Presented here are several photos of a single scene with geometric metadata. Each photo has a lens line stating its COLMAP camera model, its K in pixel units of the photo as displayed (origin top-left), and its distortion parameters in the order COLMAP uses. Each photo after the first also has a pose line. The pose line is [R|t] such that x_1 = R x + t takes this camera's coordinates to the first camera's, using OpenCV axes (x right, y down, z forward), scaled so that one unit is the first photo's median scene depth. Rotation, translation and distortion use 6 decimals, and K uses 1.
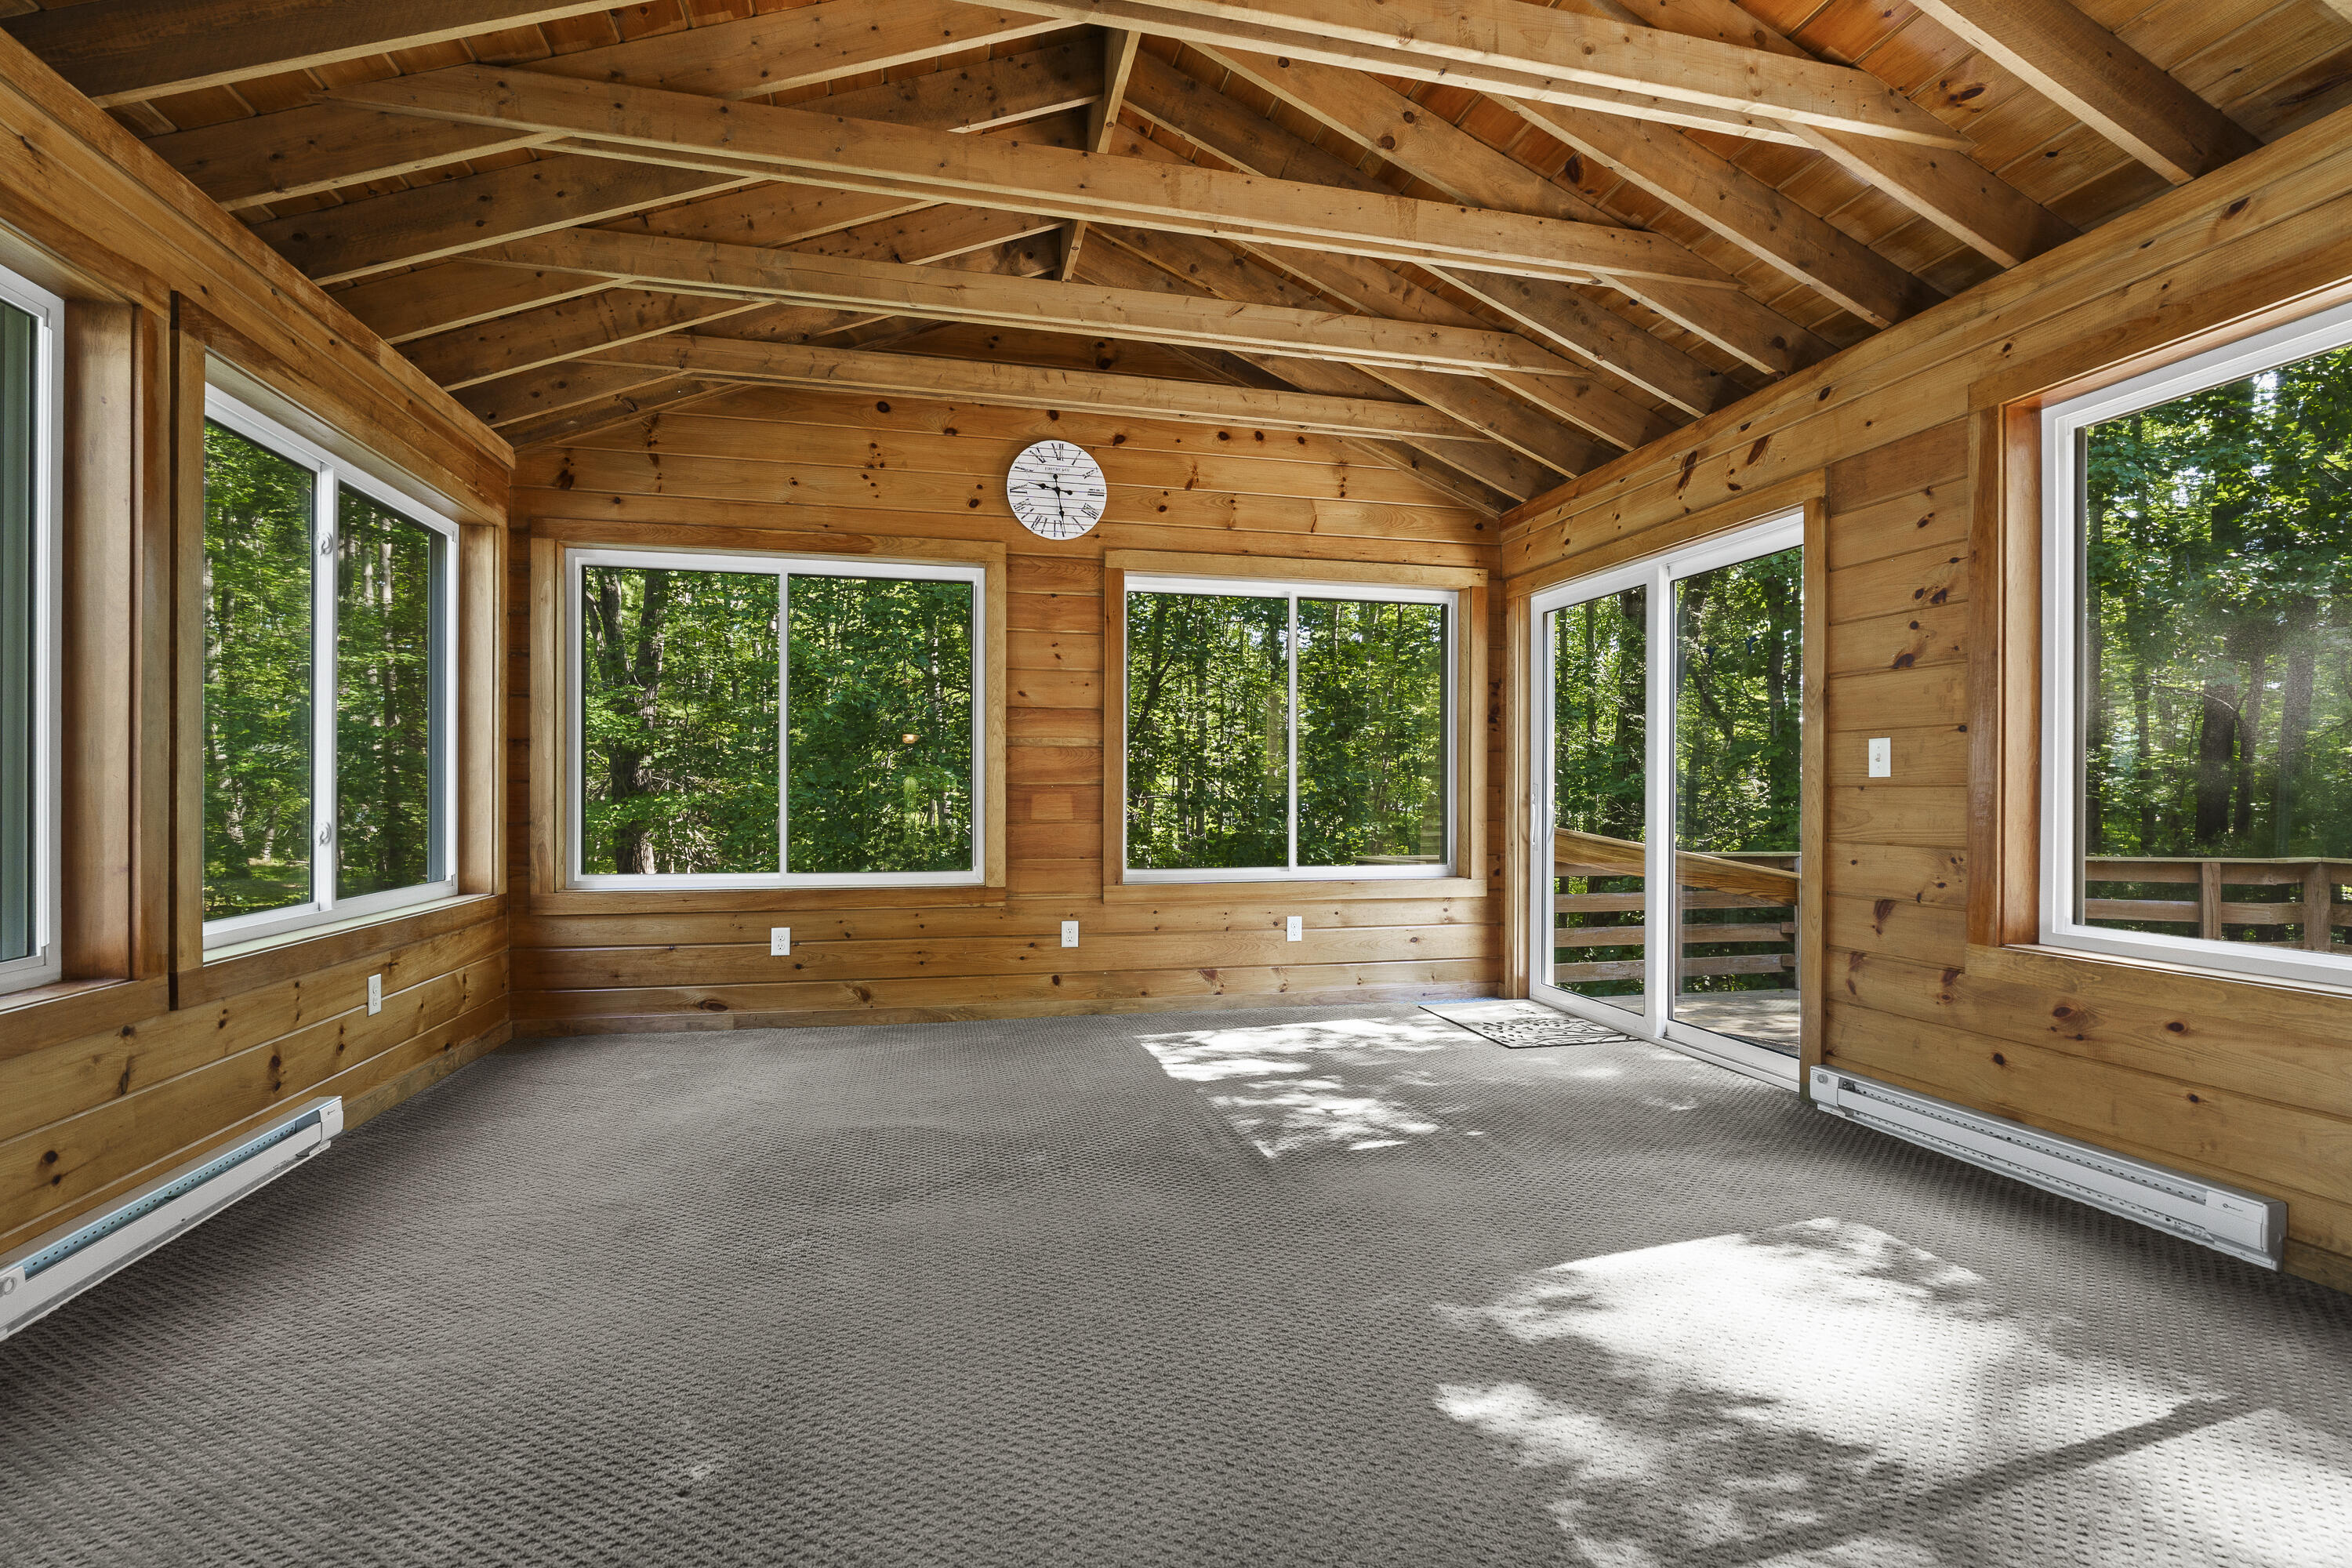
lens RADIAL K [[1075.0, 0, 1178.0], [0, 1075.0, 788.1], [0, 0, 1]] dist [-0.007824, 0.002112]
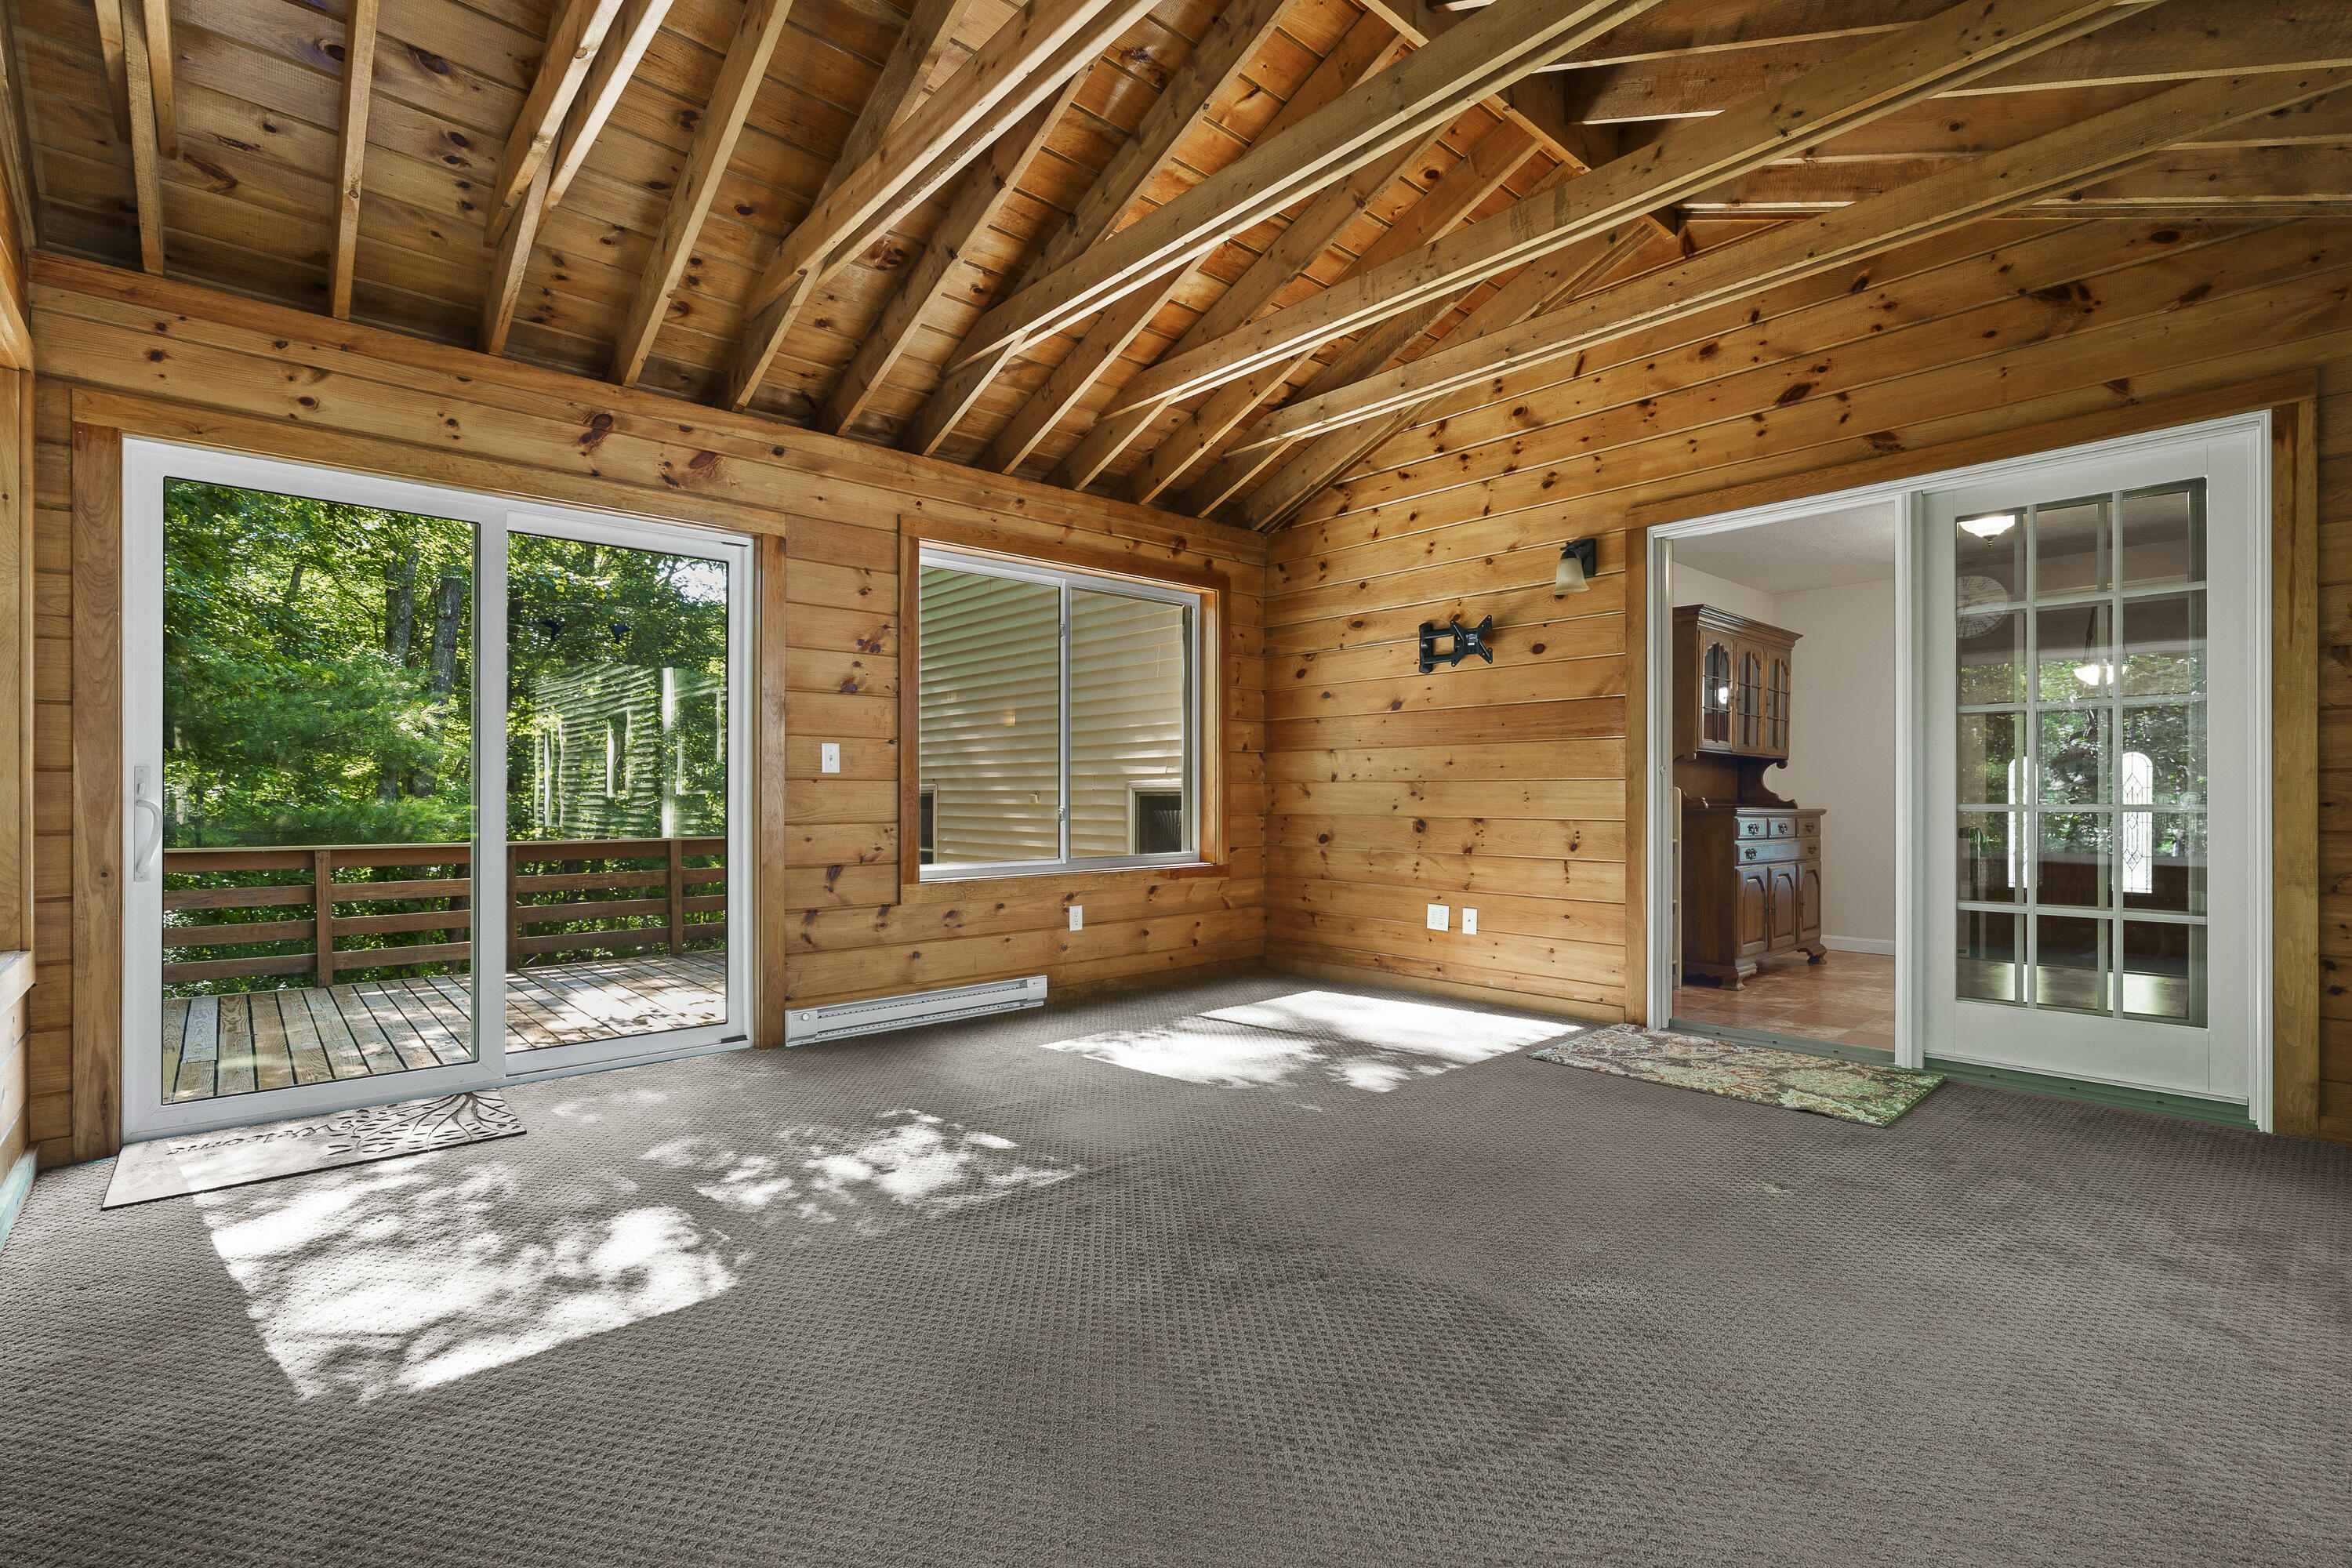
lens RADIAL K [[1075.0, 0, 1180.7], [0, 1075.0, 796.1], [0, 0, 1]] dist [-0.007824, 0.002112]
pose [[-0.475526, -0.001693, 0.879700, -0.710694], [-0.004642, 0.999989, -0.000585, 0.017782], [-0.879690, -0.004361, -0.475528, 1.250470]]
